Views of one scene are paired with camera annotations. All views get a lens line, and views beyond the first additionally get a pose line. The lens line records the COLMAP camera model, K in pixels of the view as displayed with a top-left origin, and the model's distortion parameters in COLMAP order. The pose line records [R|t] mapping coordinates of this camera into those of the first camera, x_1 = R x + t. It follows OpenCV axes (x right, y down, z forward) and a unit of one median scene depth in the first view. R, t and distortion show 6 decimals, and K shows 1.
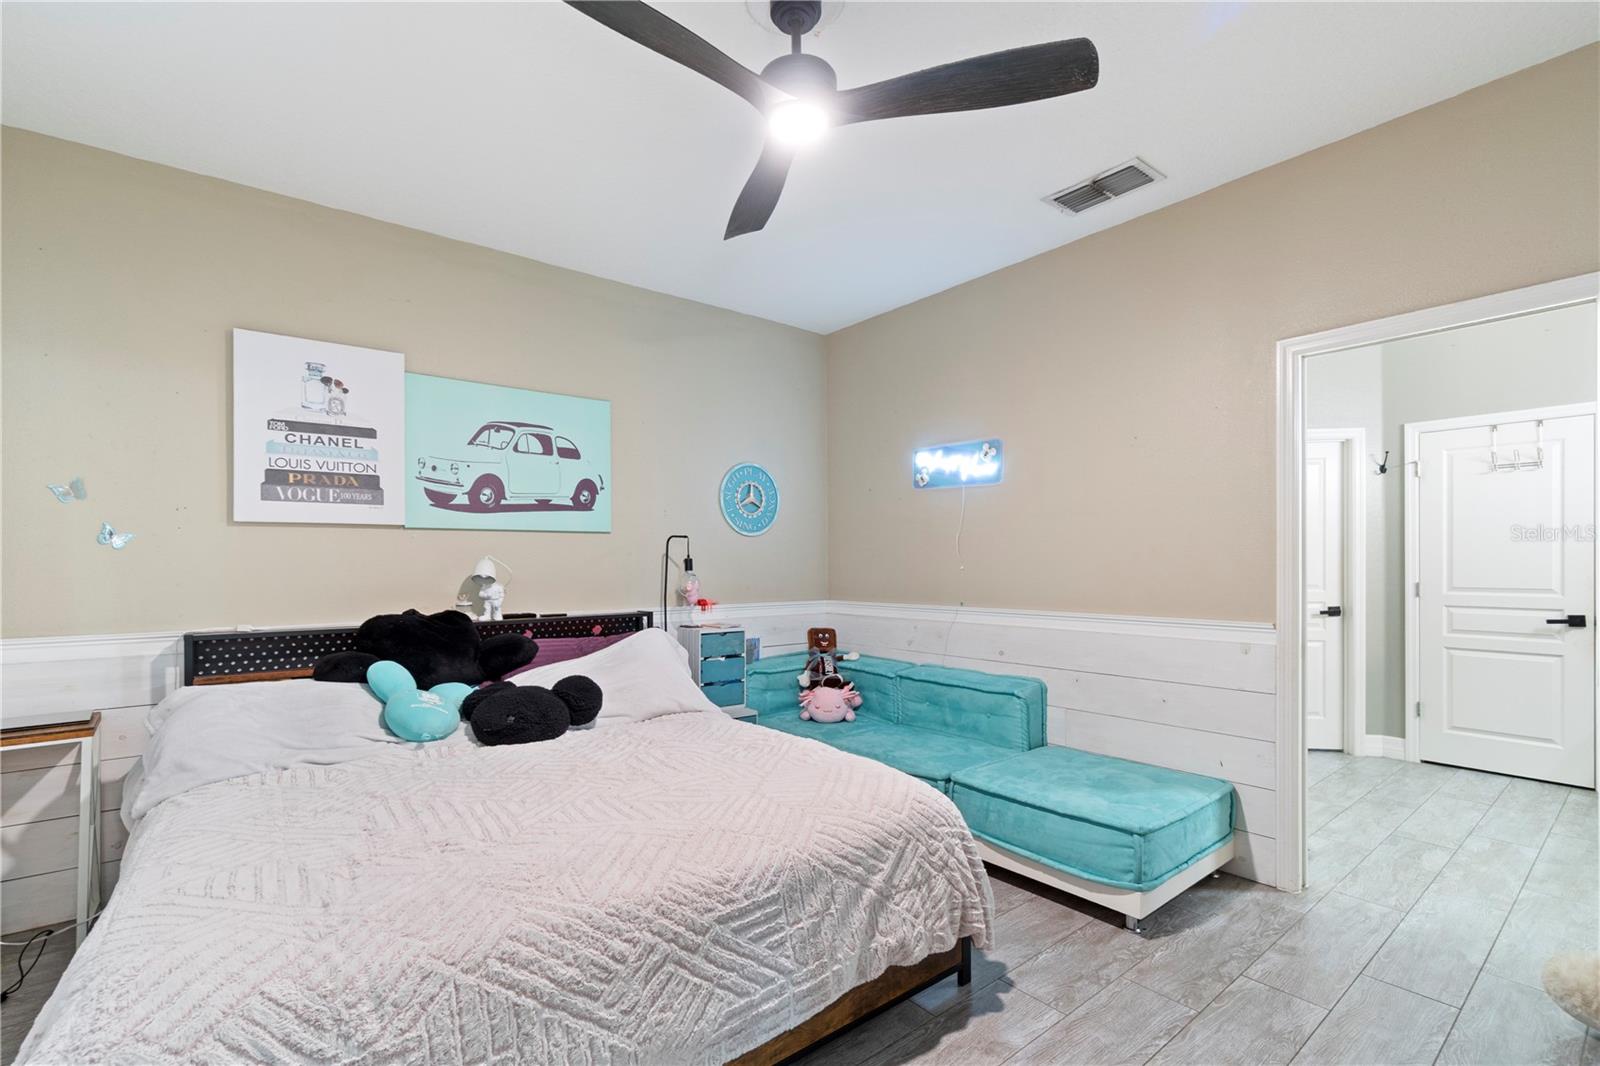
lens RADIAL K [[729.7, 0, 769.6], [0, 729.7, 564.9], [0, 0, 1]] dist [0.001458, 0.000167]
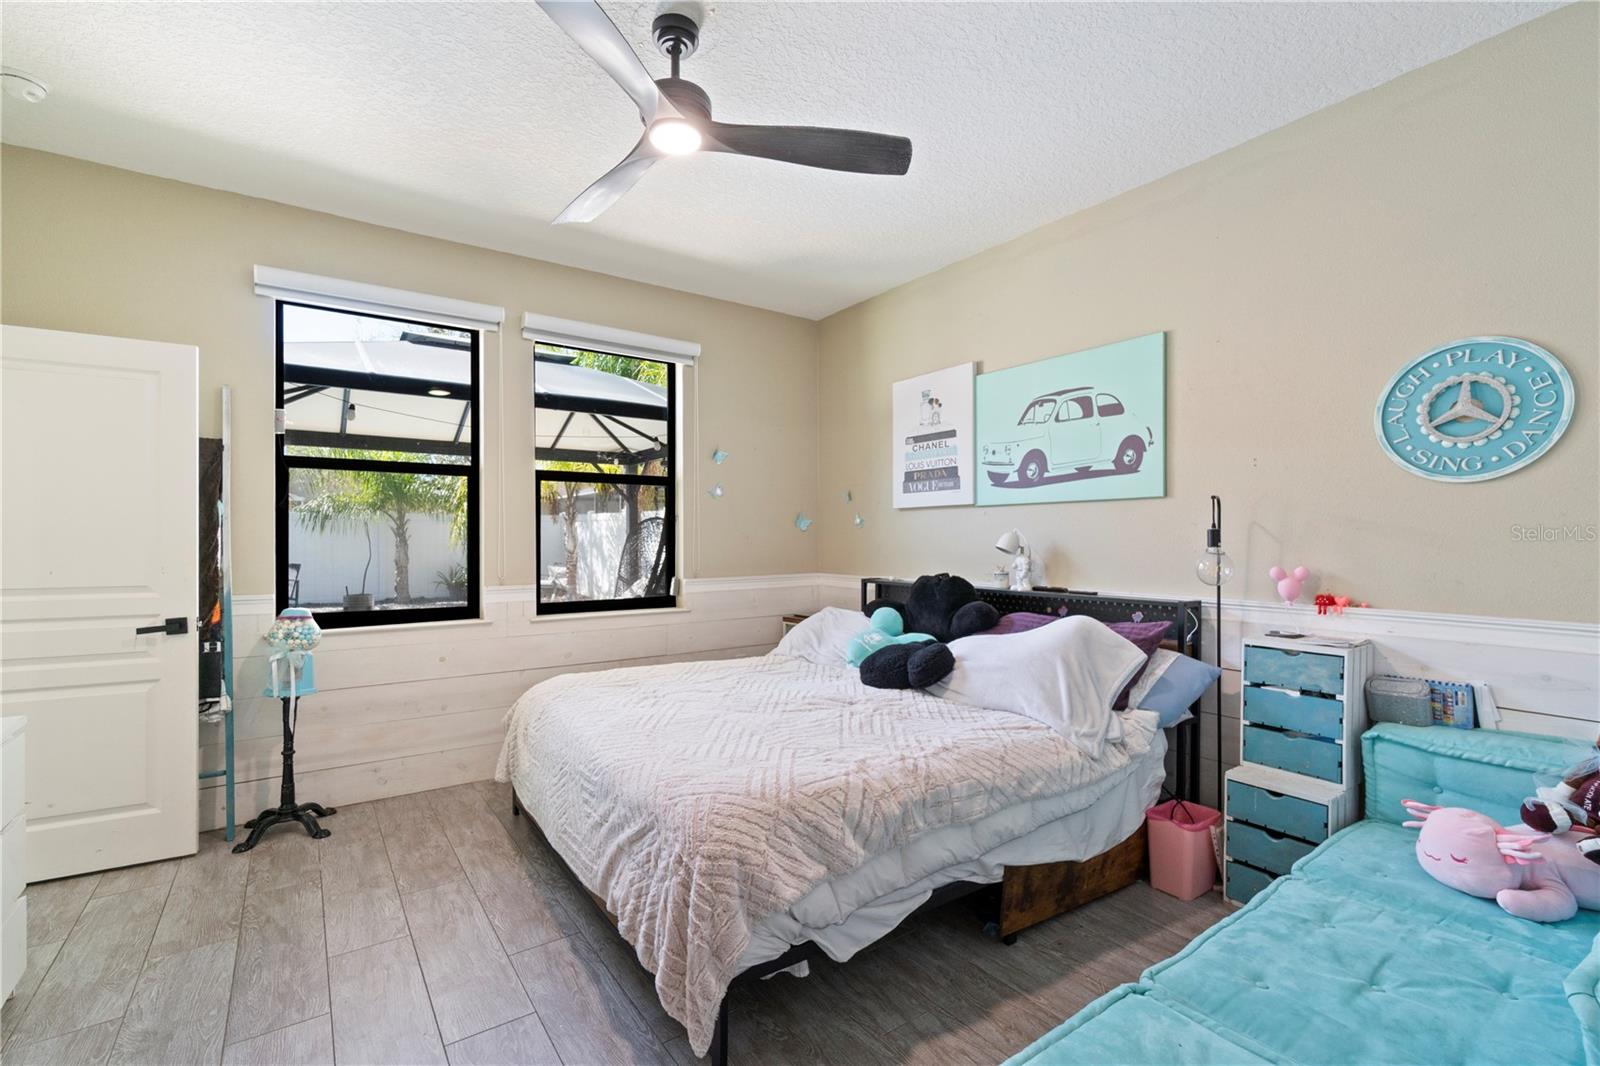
lens RADIAL K [[696.2, 0, 789.1], [0, 696.2, 540.3], [0, 0, 1]] dist [-0.000551, 0.000347]
pose [[-0.045411, 0.007264, -0.998942, 0.614207], [-0.001471, 0.999972, 0.007338, -0.002745], [0.998967, 0.001803, -0.045399, 0.699164]]
